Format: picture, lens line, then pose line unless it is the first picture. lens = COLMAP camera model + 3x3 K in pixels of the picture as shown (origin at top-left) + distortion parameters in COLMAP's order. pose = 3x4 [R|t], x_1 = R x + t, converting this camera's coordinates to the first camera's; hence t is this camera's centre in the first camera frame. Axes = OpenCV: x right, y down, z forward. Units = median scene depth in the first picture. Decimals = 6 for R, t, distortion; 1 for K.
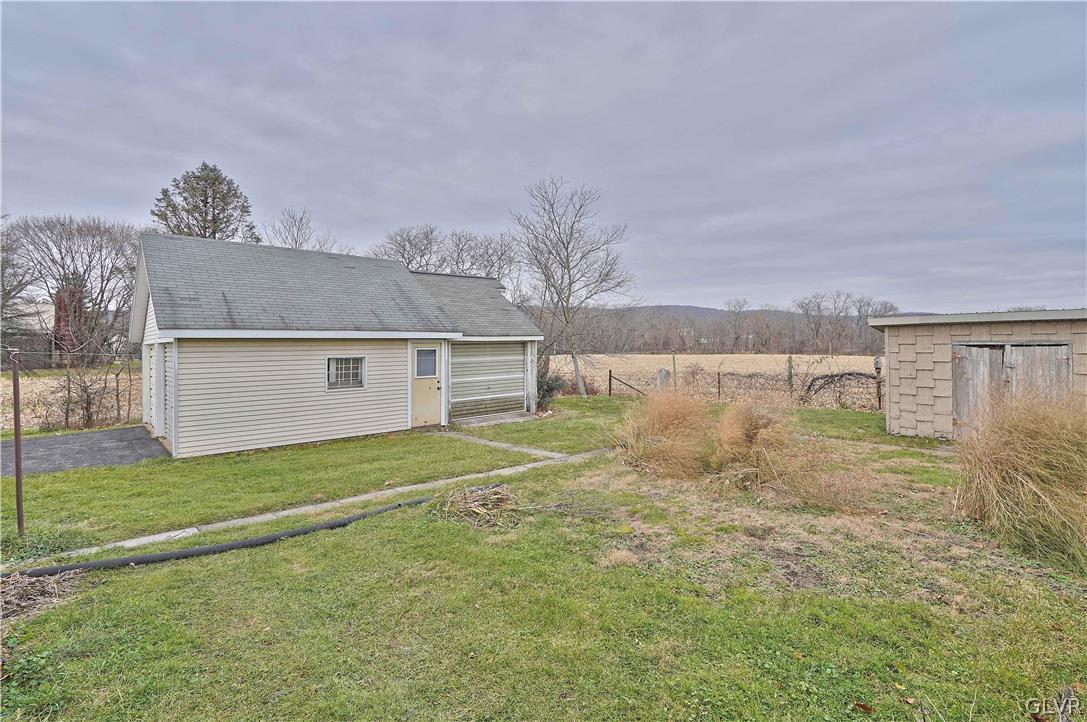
lens RADIAL K [[507.0, 0, 542.8], [0, 507.0, 338.7], [0, 0, 1]] dist [-0.004661, 0.000233]
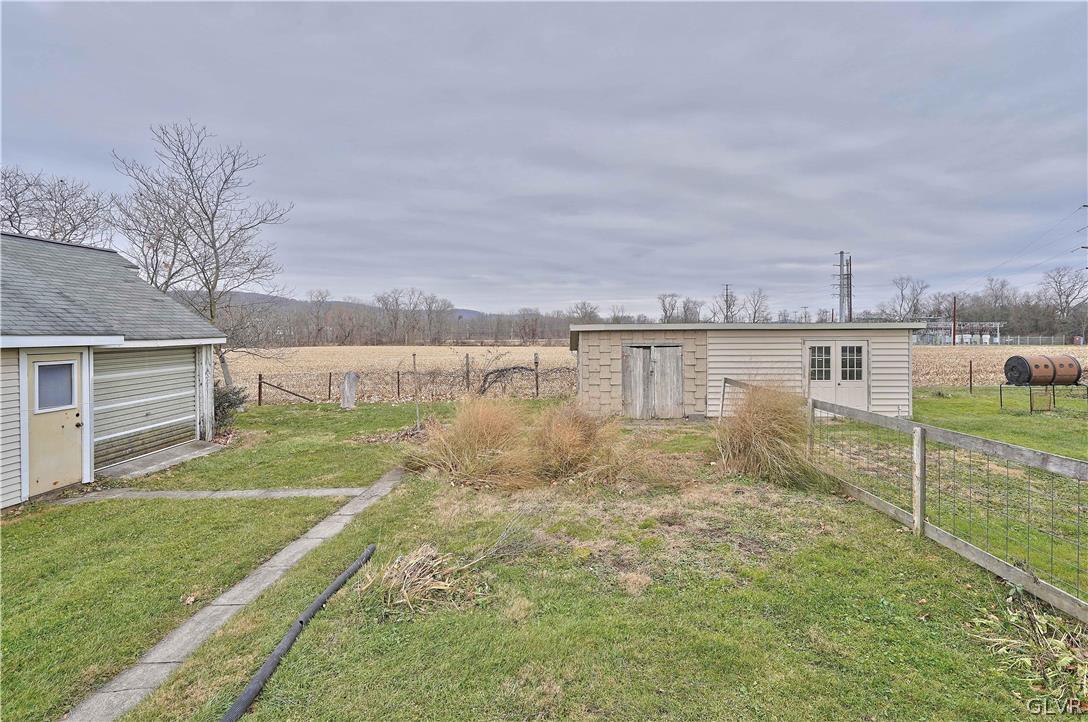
lens RADIAL K [[507.5, 0, 543.3], [0, 507.5, 338.7], [0, 0, 1]] dist [-0.004661, 0.000233]
pose [[0.703481, -0.006414, 0.710685, -0.244277], [-0.005306, 0.999884, 0.014276, -0.020887], [-0.710694, -0.013813, 0.703365, 0.154992]]
